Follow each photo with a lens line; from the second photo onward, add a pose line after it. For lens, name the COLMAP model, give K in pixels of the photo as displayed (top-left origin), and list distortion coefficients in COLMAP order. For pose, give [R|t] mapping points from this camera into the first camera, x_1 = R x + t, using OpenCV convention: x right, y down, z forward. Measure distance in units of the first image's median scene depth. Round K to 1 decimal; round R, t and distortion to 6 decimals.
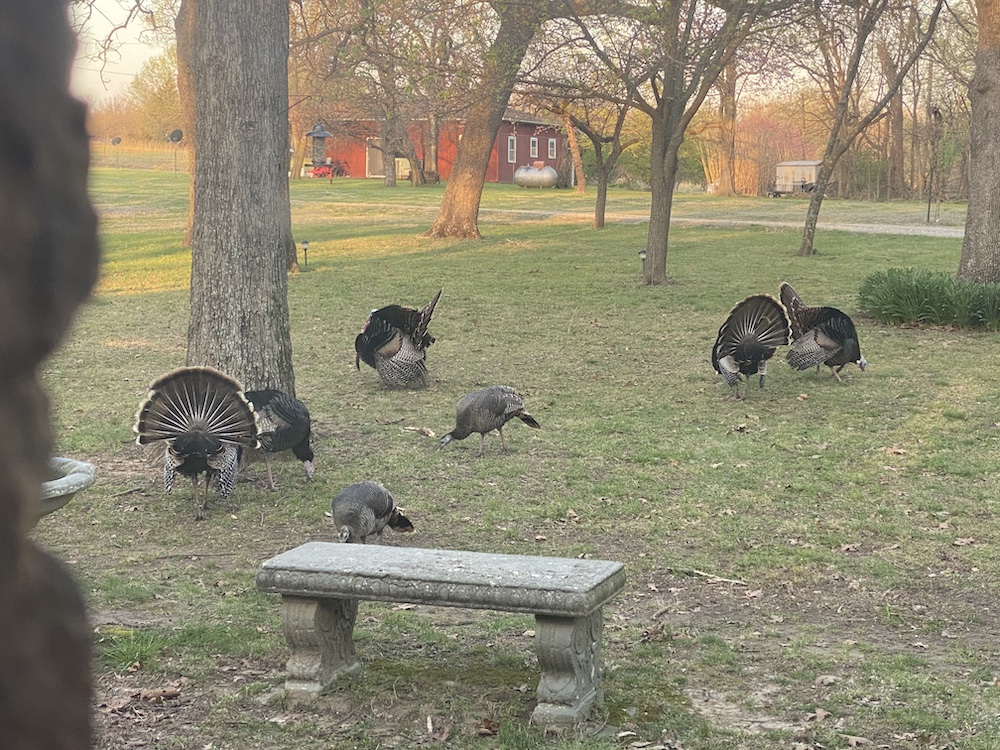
lens RADIAL K [[1955.3, 0, 500.5], [0, 1955.3, 374.2], [0, 0, 1]] dist [0.249193, 0.000000]
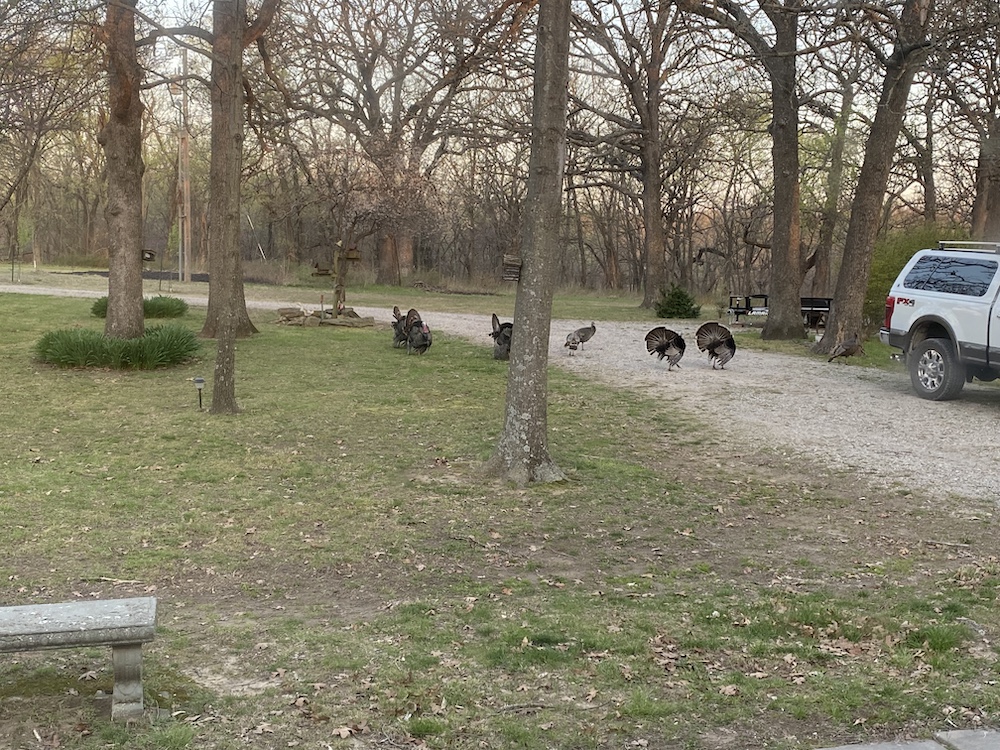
lens RADIAL K [[1272.9, 0, 500.3], [0, 1272.9, 375.0], [0, 0, 1]] dist [-0.012362, 0.000000]
pose [[0.811643, -0.056507, 0.581414, -0.277436], [0.050783, 0.998368, 0.026138, -0.082971], [-0.581942, 0.008311, 0.813188, 0.079804]]
